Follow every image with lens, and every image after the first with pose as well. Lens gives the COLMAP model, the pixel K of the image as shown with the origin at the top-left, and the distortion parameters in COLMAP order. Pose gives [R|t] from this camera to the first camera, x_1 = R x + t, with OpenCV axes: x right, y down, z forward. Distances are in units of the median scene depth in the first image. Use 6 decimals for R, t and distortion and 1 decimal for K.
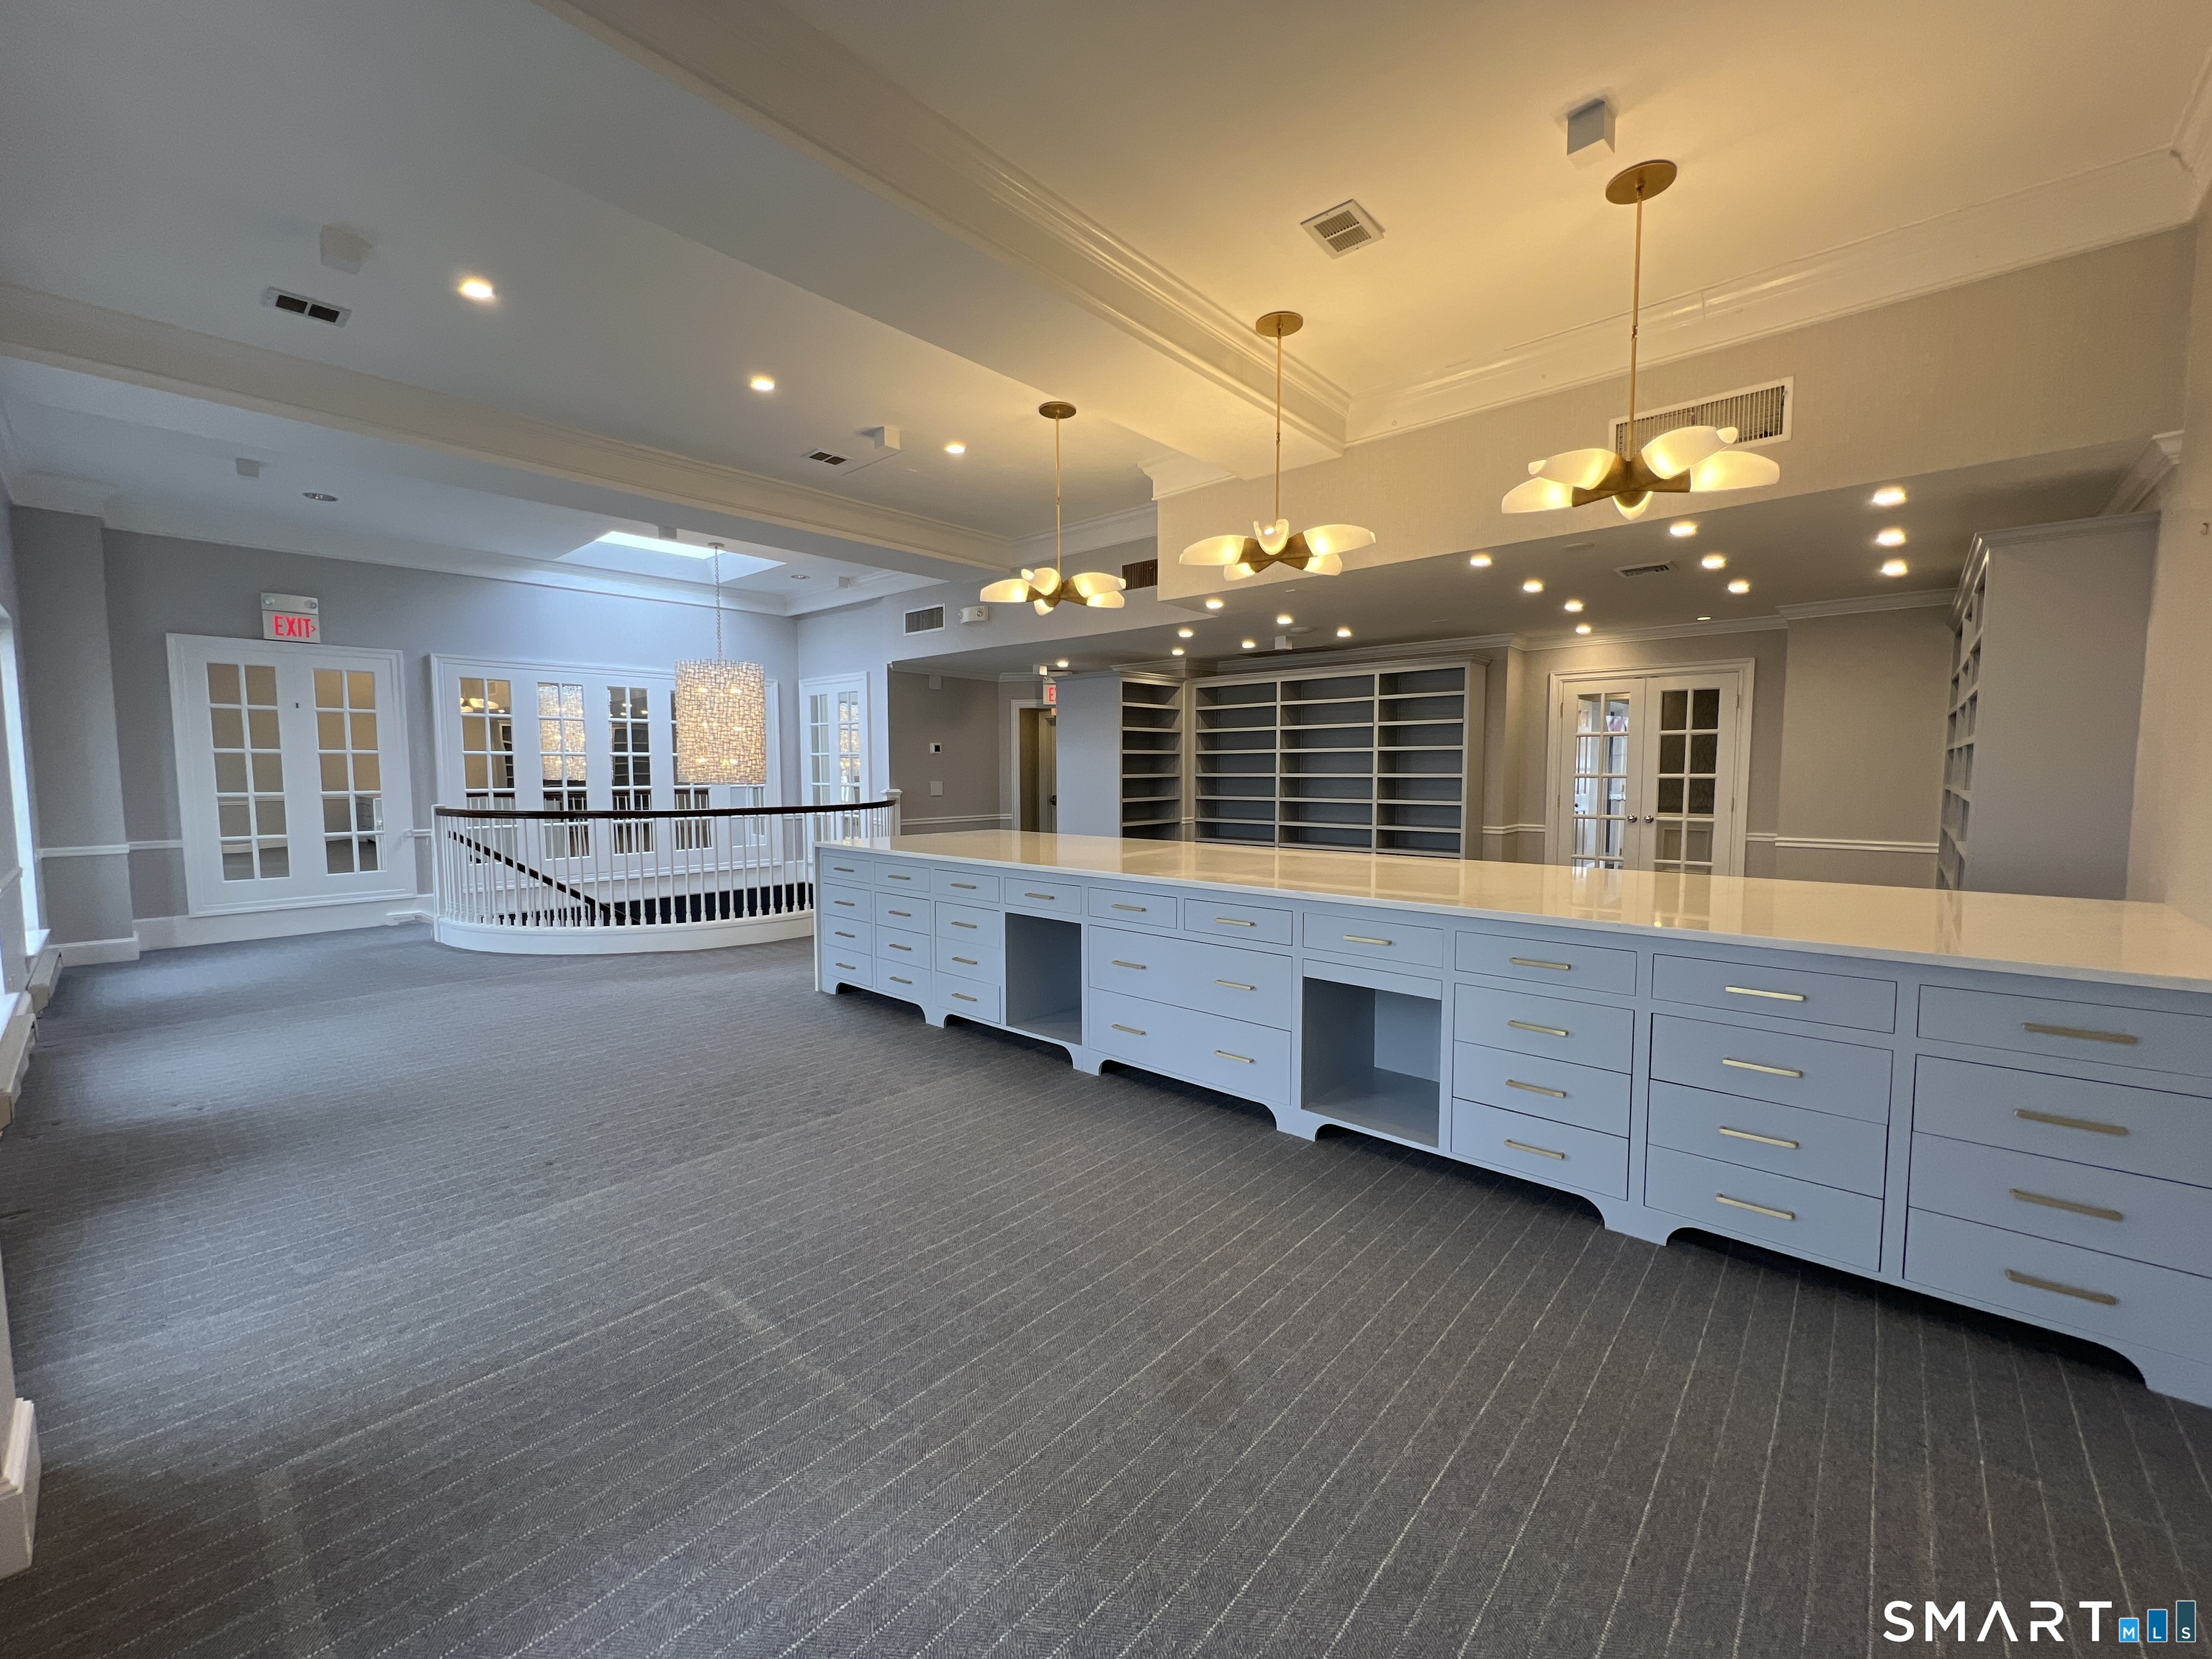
lens RADIAL K [[880.8, 0, 1109.6], [0, 880.8, 832.7], [0, 0, 1]] dist [-0.000452, -0.000048]
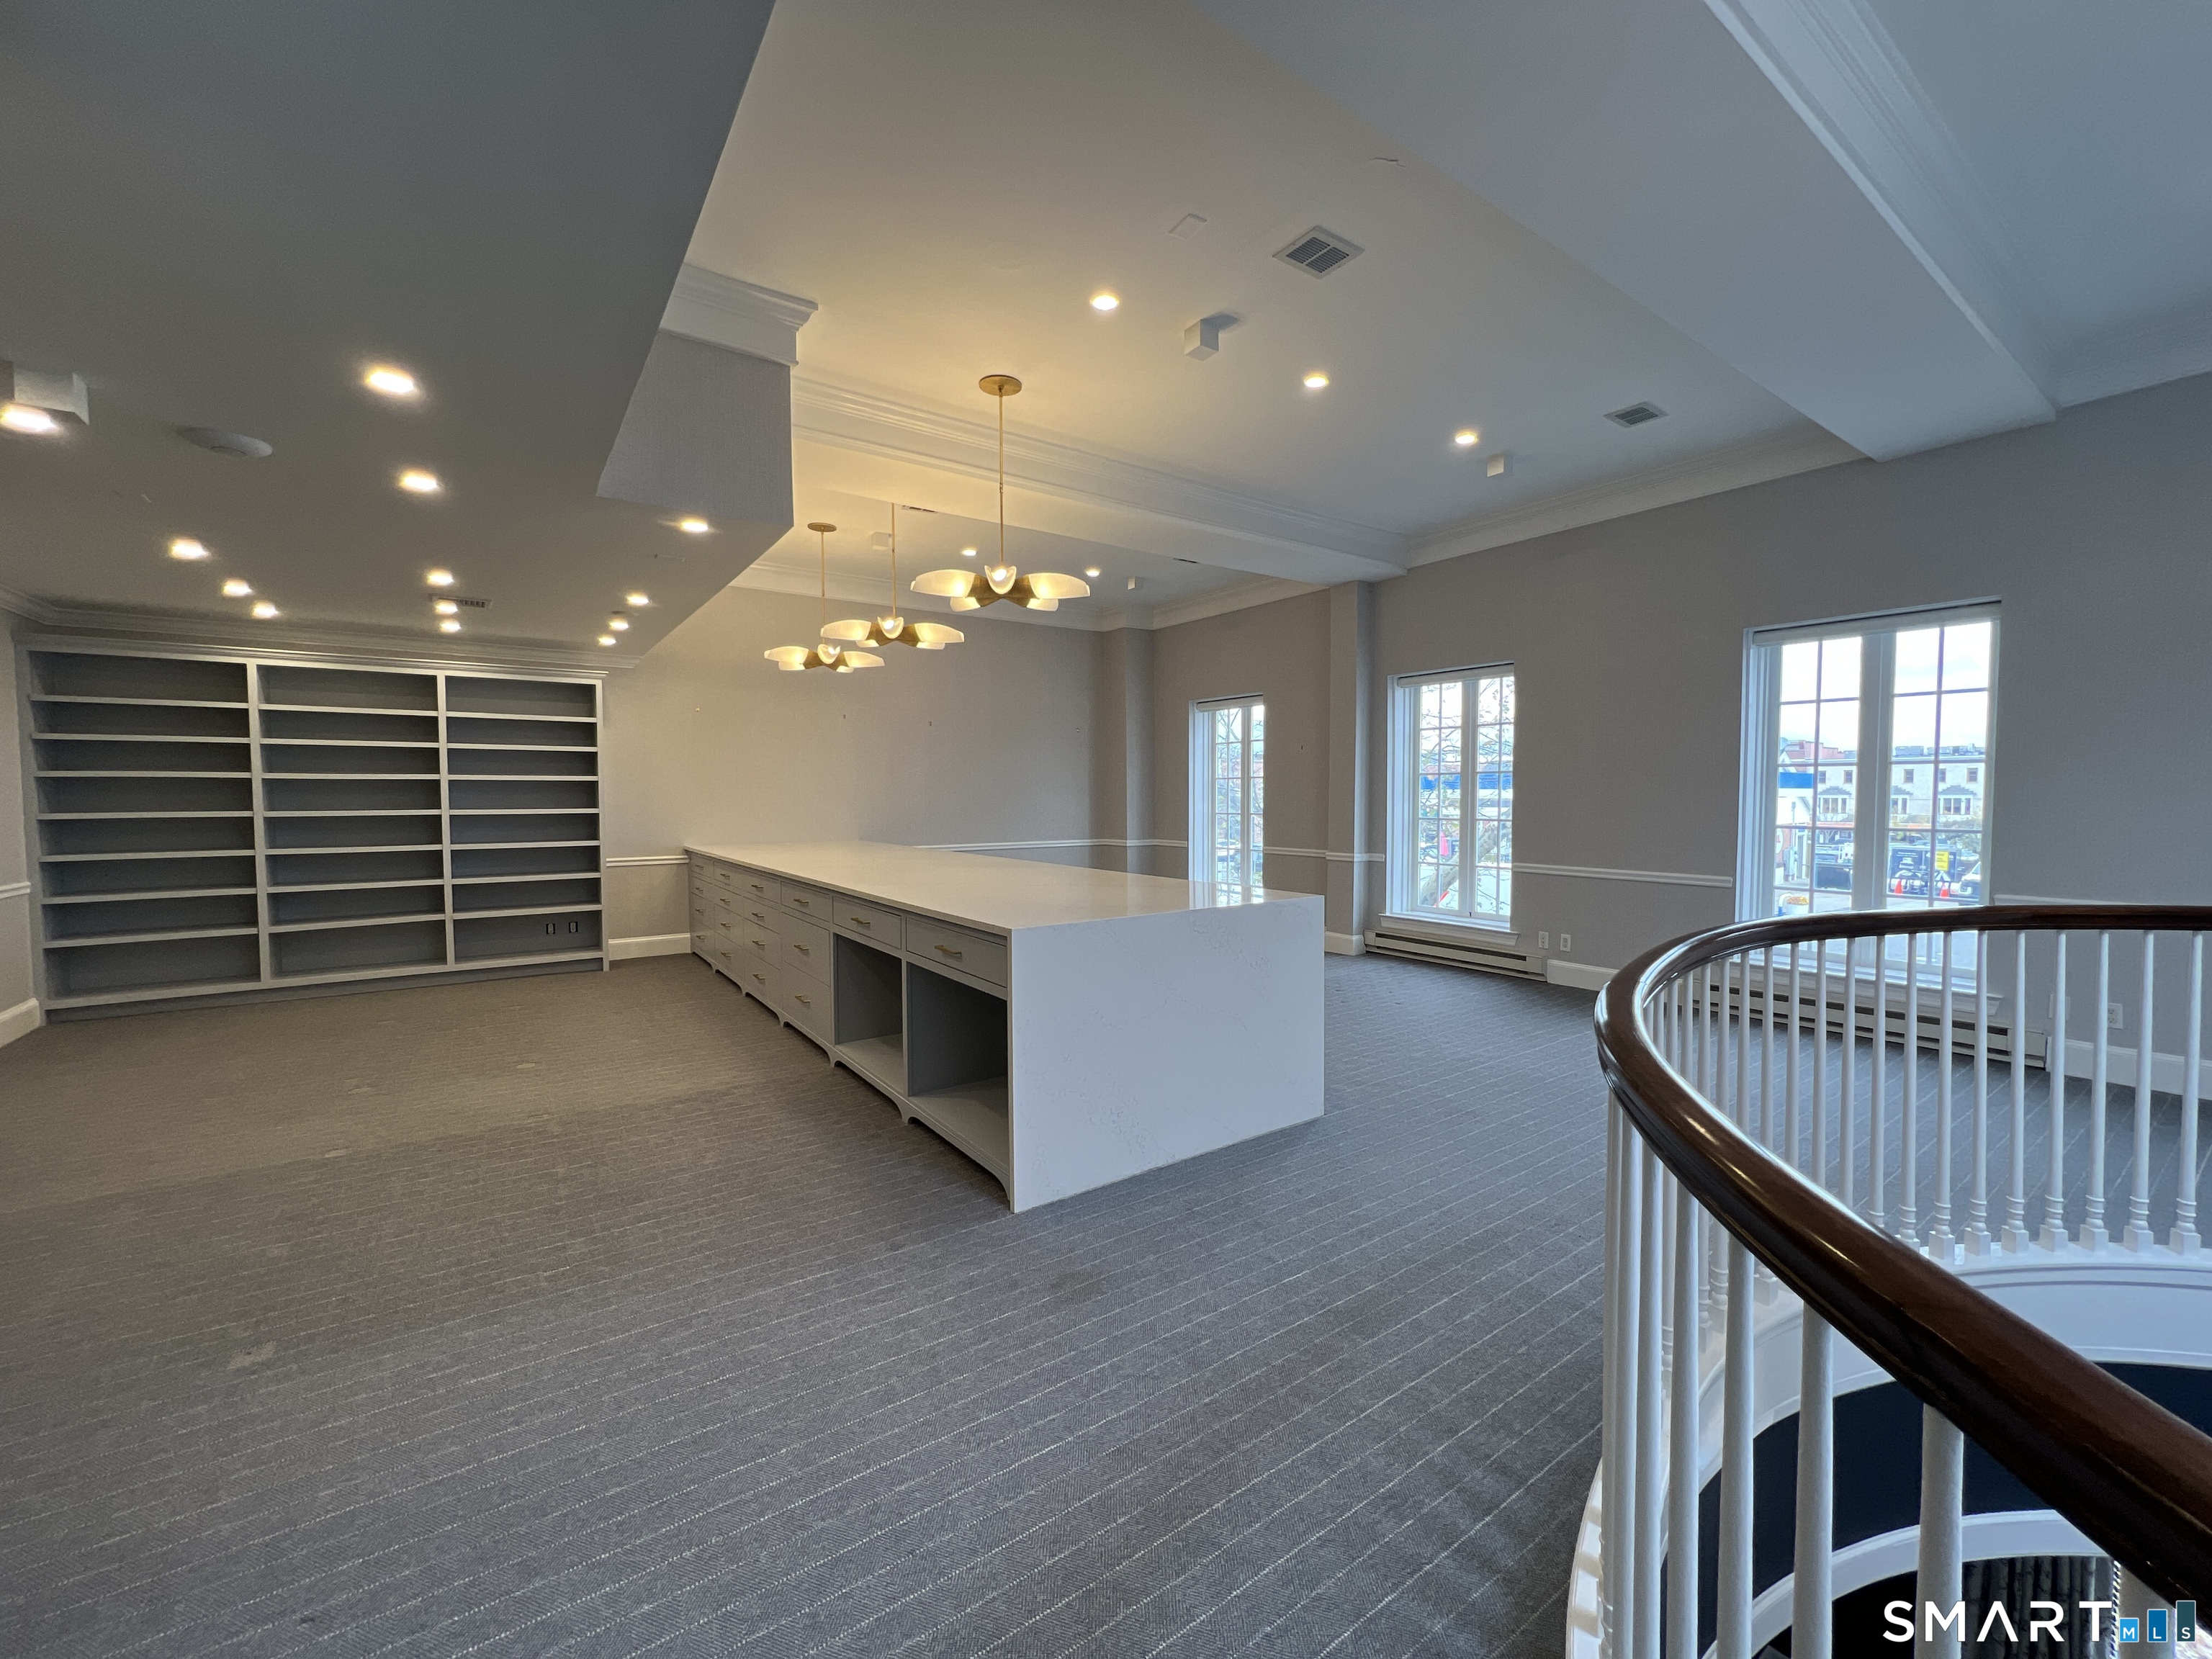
lens RADIAL K [[880.8, 0, 1108.0], [0, 880.8, 834.4], [0, 0, 1]] dist [-0.000452, -0.000048]
pose [[-0.974044, -0.004077, 0.226324, -0.318381], [0.022761, 0.993006, 0.115849, -0.115161], [-0.225213, 0.117994, -0.967138, 1.637346]]
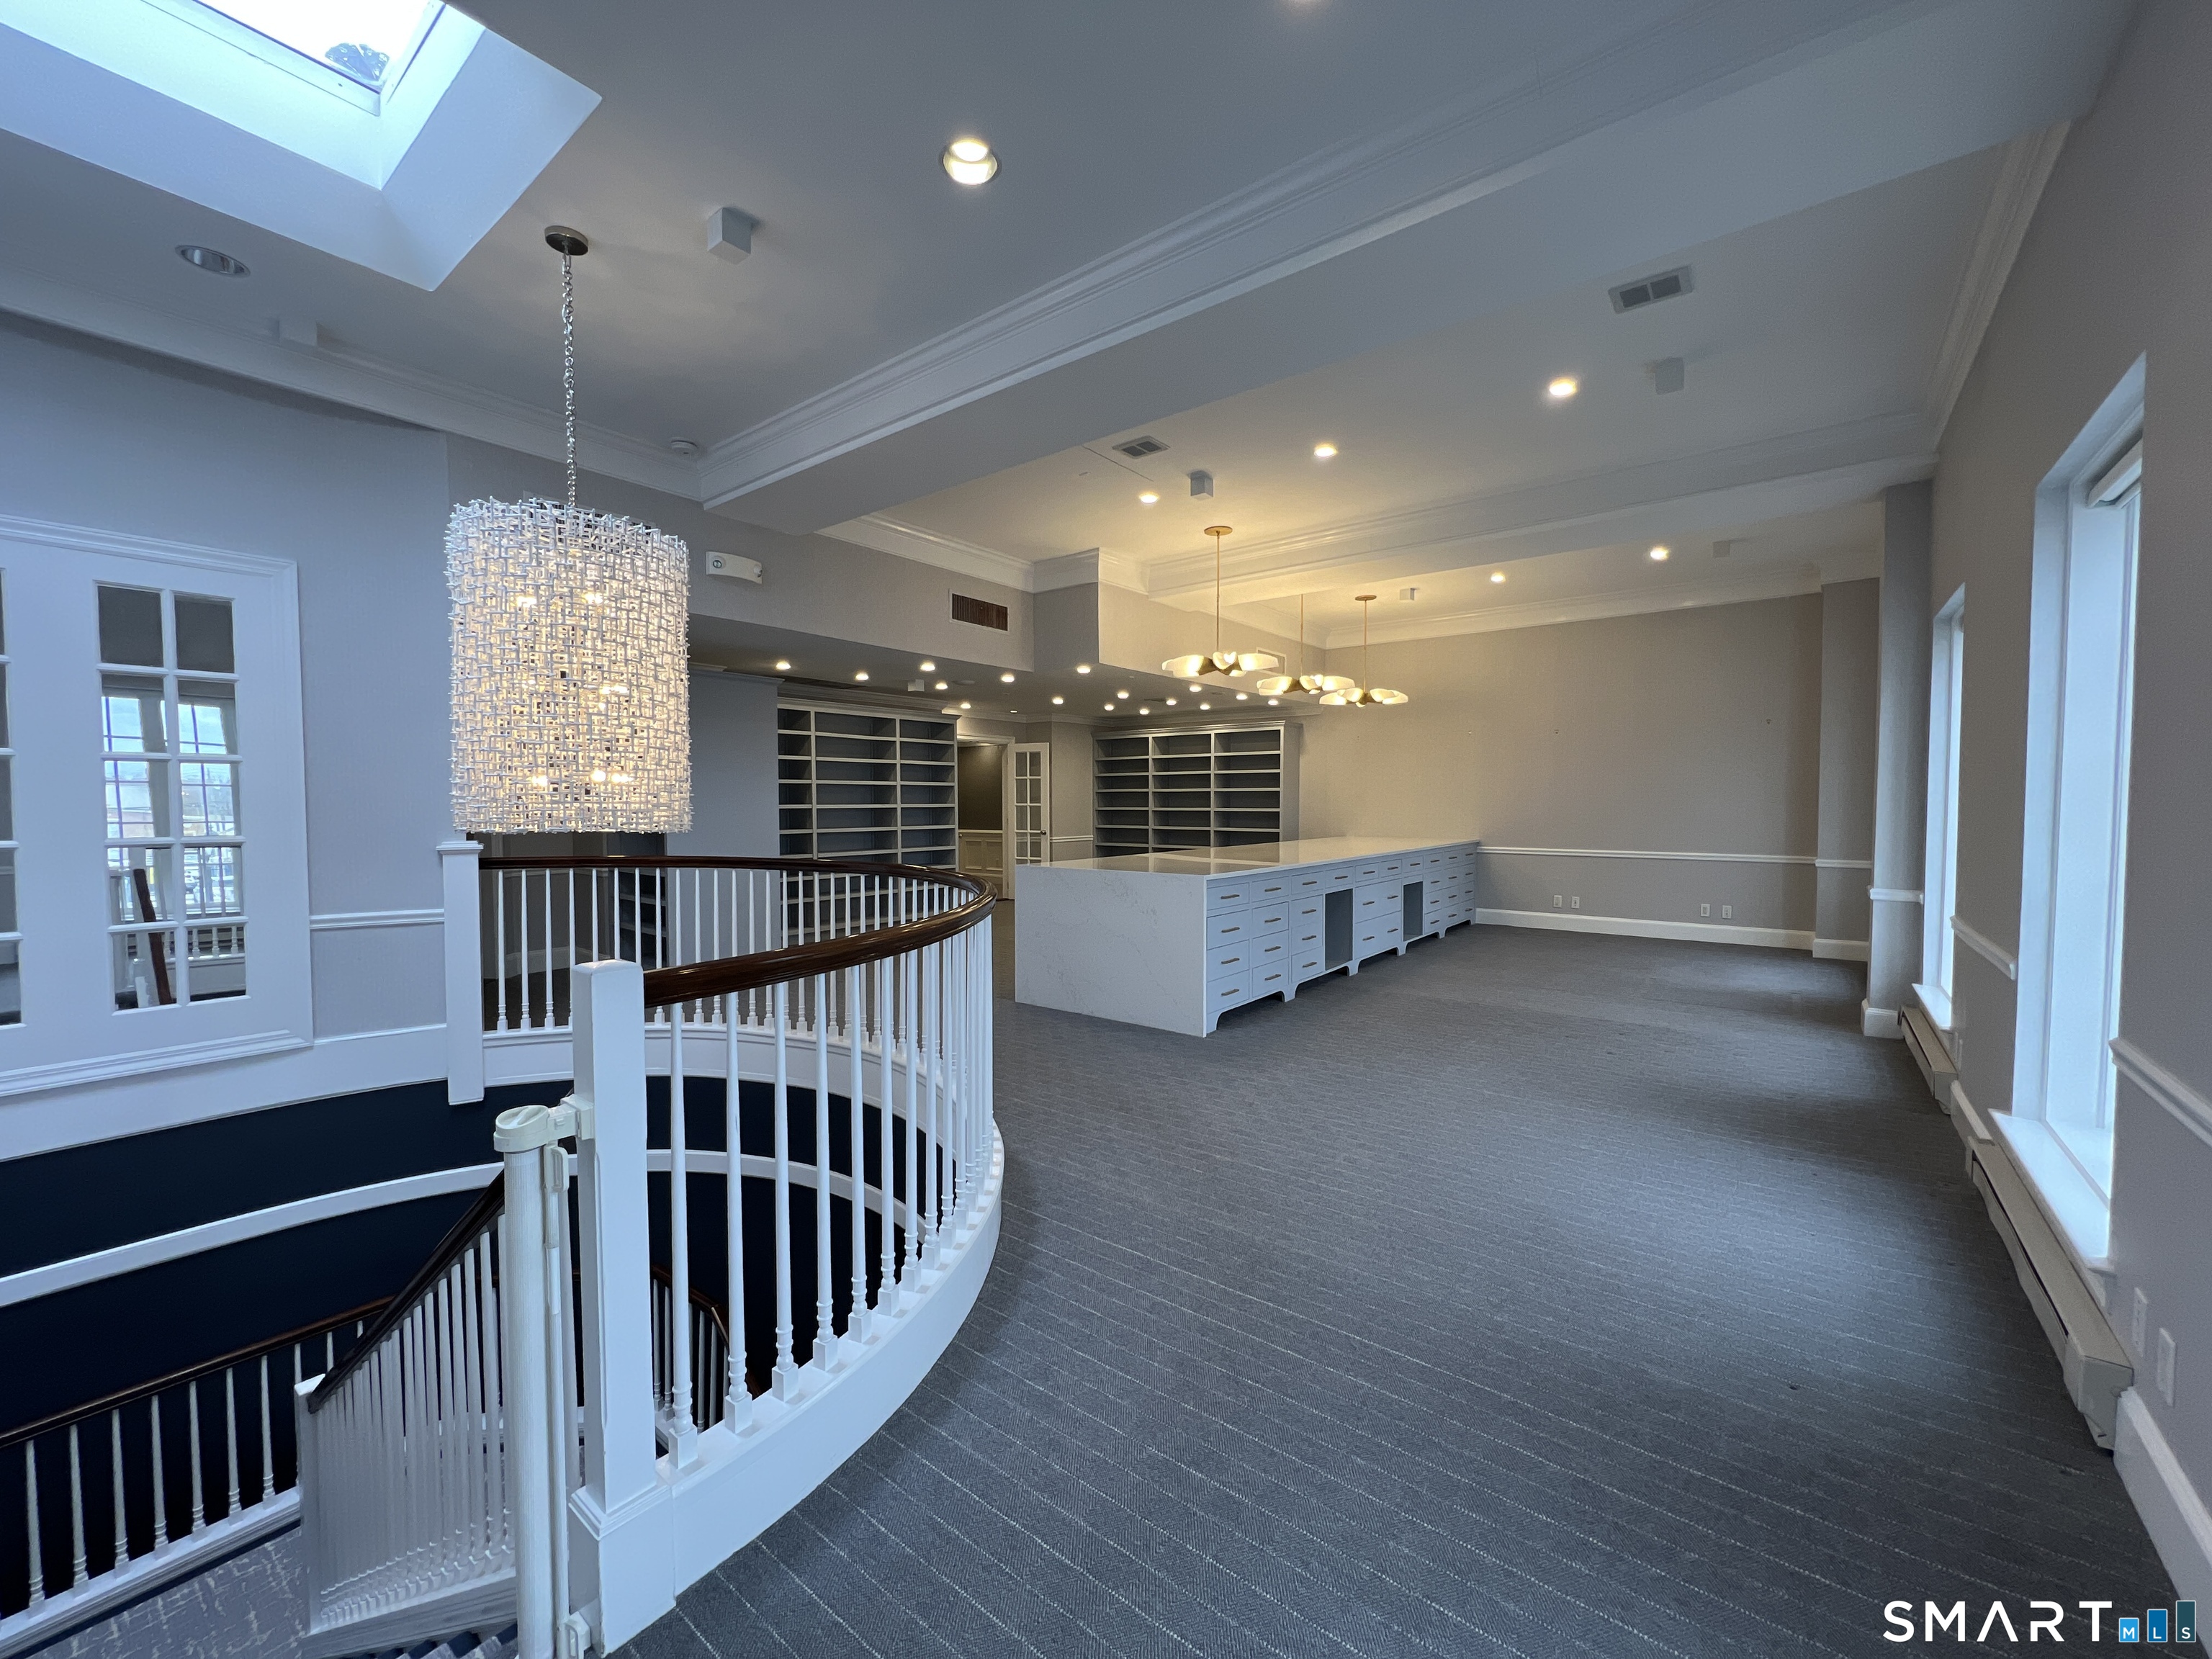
lens RADIAL K [[880.8, 0, 1107.8], [0, 880.8, 834.4], [0, 0, 1]] dist [-0.000452, -0.000048]
pose [[-0.065218, -0.035224, 0.997249, -1.216207], [0.075549, 0.996334, 0.040133, -0.075308], [-0.995007, 0.077958, -0.062317, 1.119384]]
